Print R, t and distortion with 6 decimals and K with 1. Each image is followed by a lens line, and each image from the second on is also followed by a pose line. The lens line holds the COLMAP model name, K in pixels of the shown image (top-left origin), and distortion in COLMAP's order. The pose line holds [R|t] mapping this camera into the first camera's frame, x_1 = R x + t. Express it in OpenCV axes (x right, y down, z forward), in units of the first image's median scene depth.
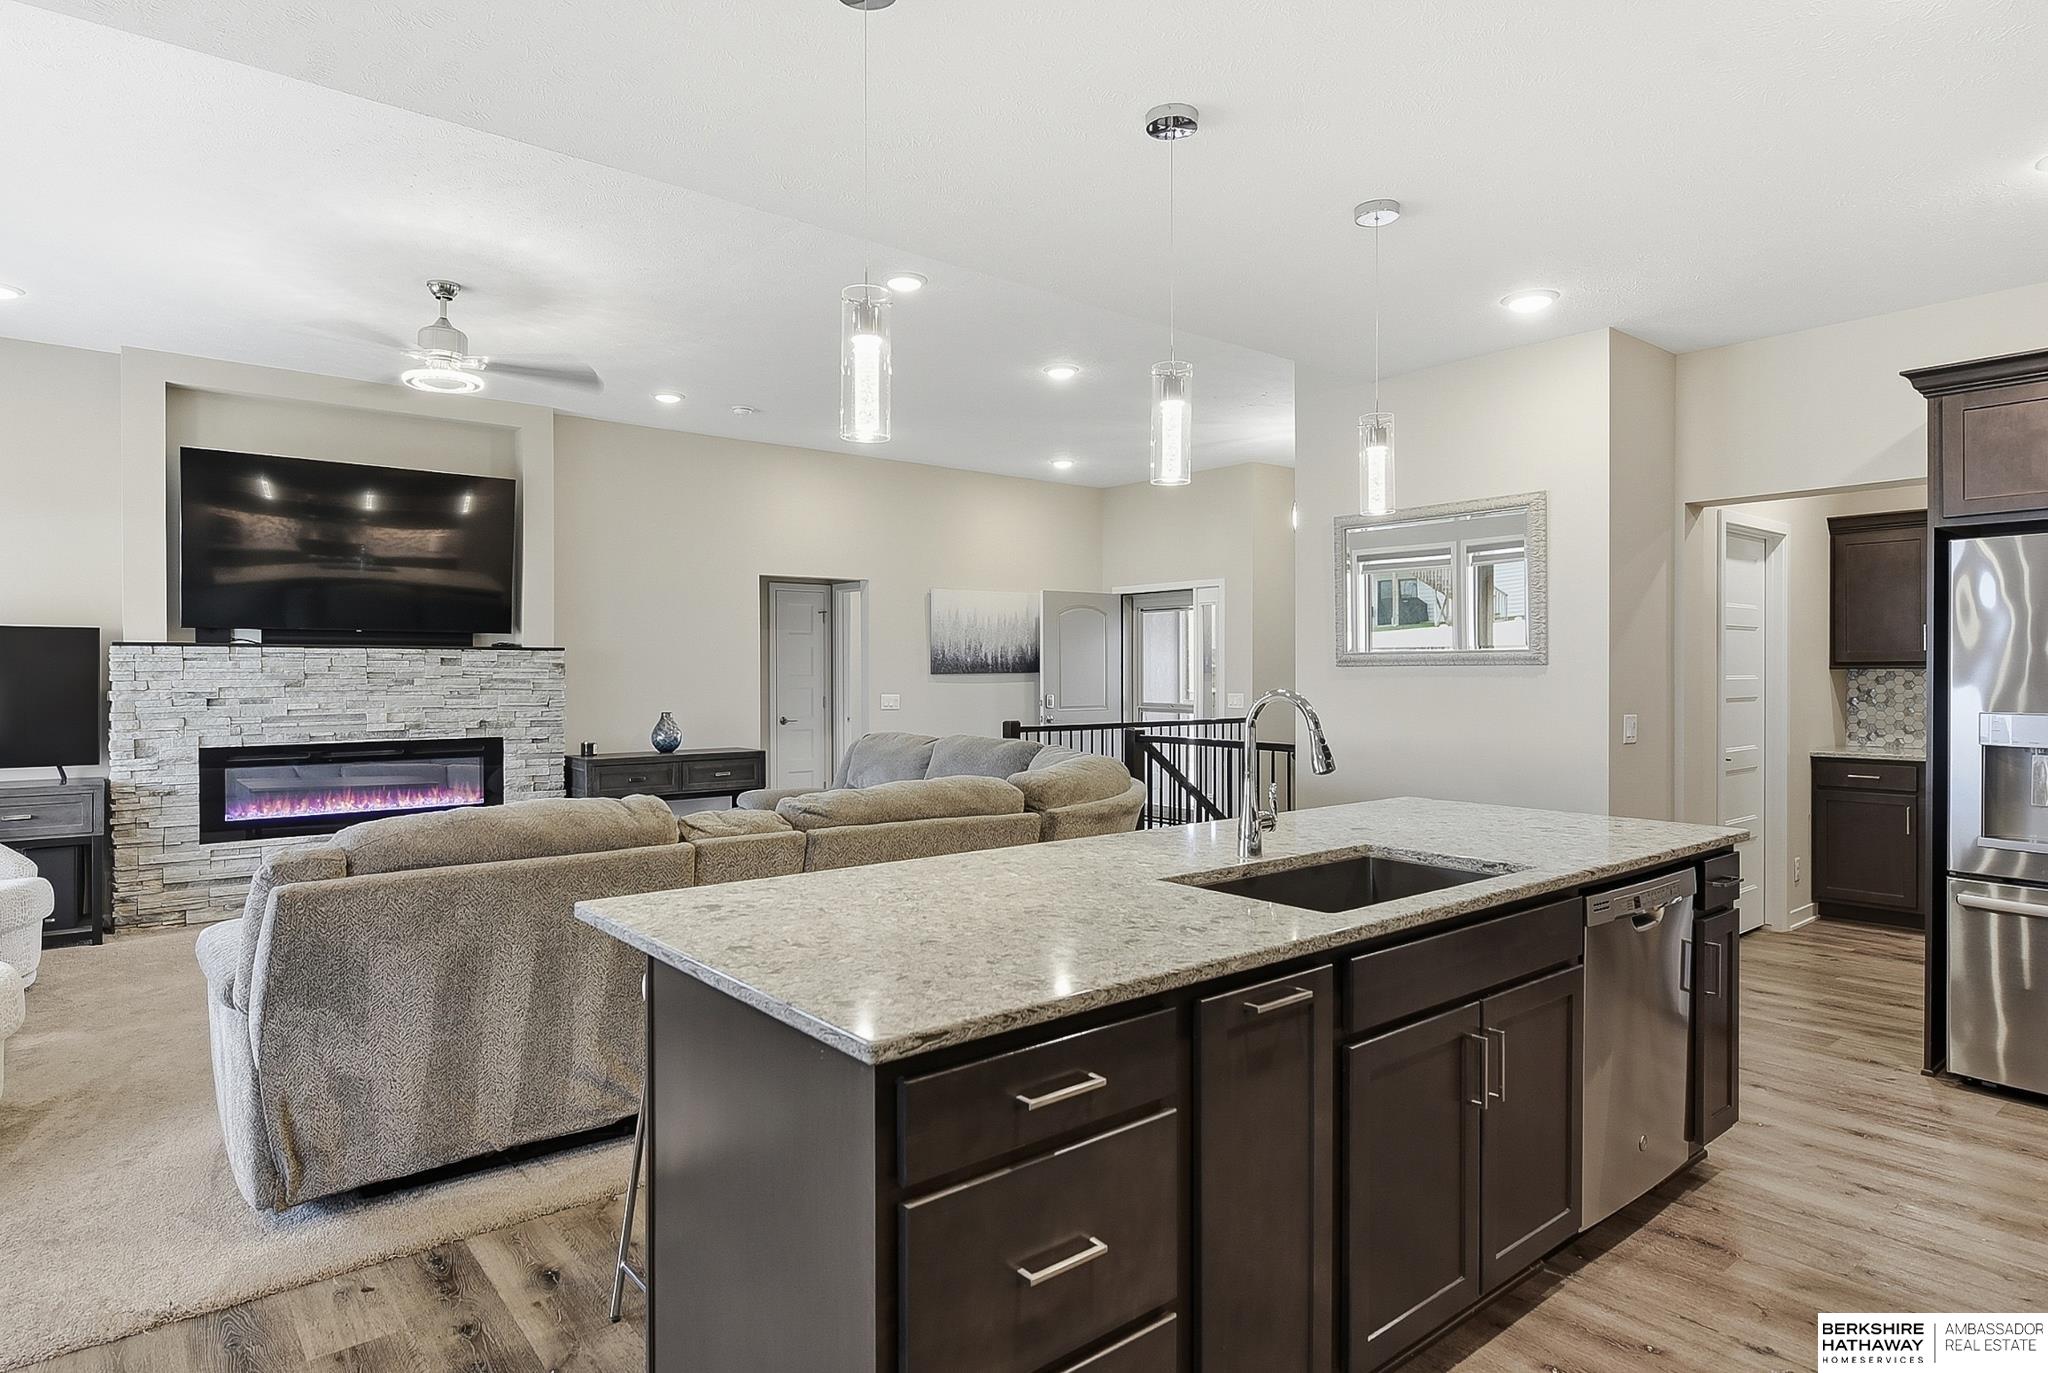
lens RADIAL K [[1130.7, 0, 1012.0], [0, 1130.7, 675.9], [0, 0, 1]] dist [-0.002940, -0.001647]
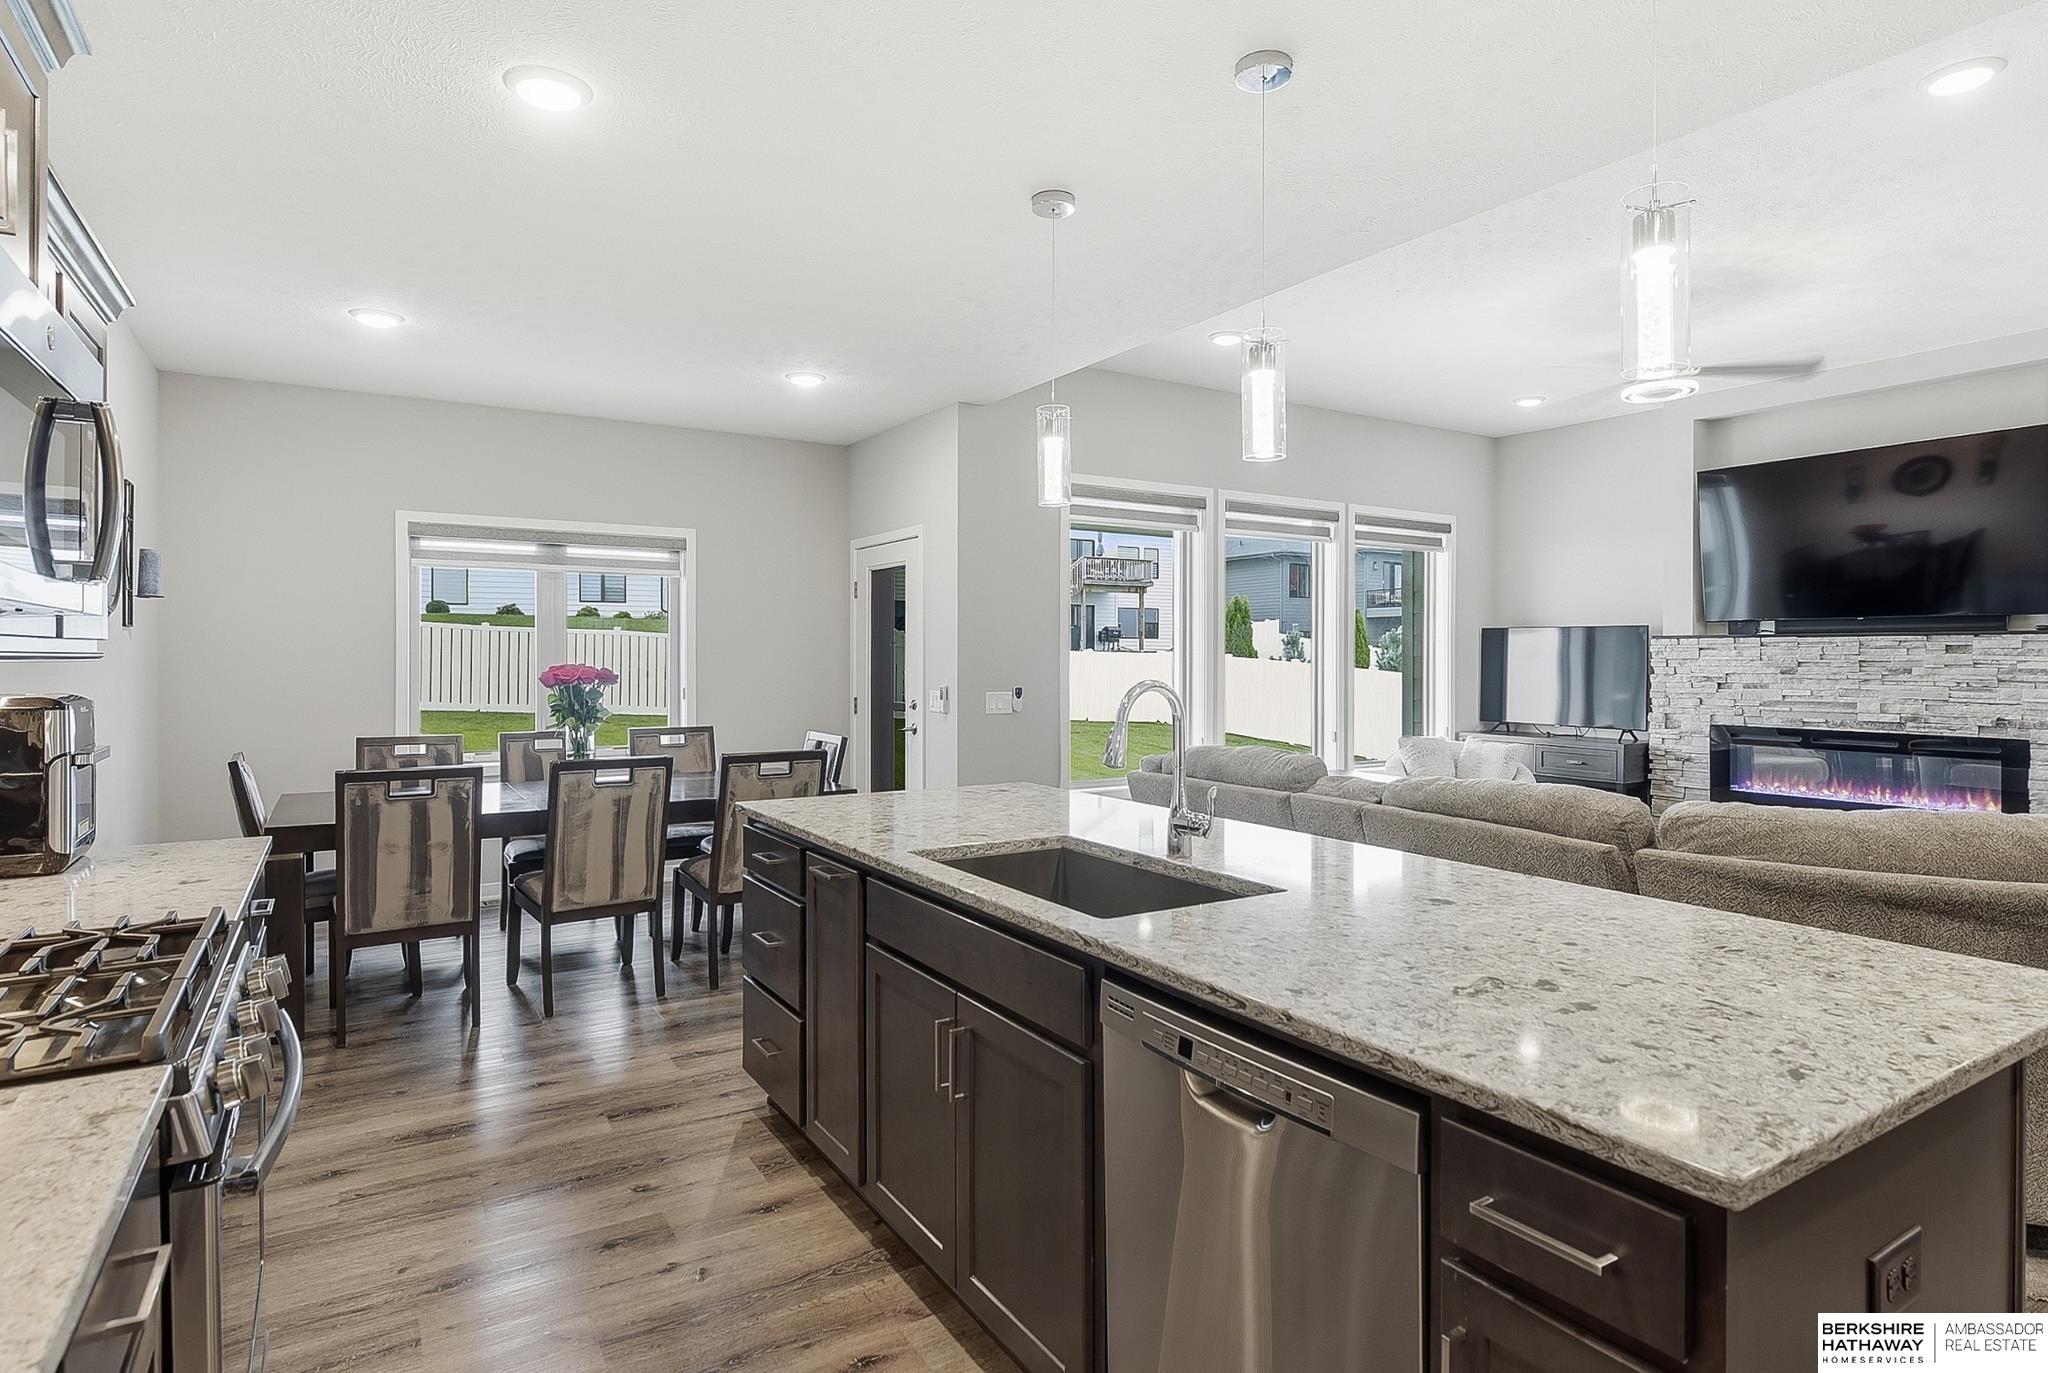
lens RADIAL K [[1084.4, 0, 1019.9], [0, 1084.4, 661.6], [0, 0, 1]] dist [-0.000466, -0.000418]
pose [[-0.129535, 0.004632, -0.991564, 0.465389], [-0.006350, 0.999965, 0.005501, -0.002972], [0.991554, 0.007009, -0.129501, 0.404233]]
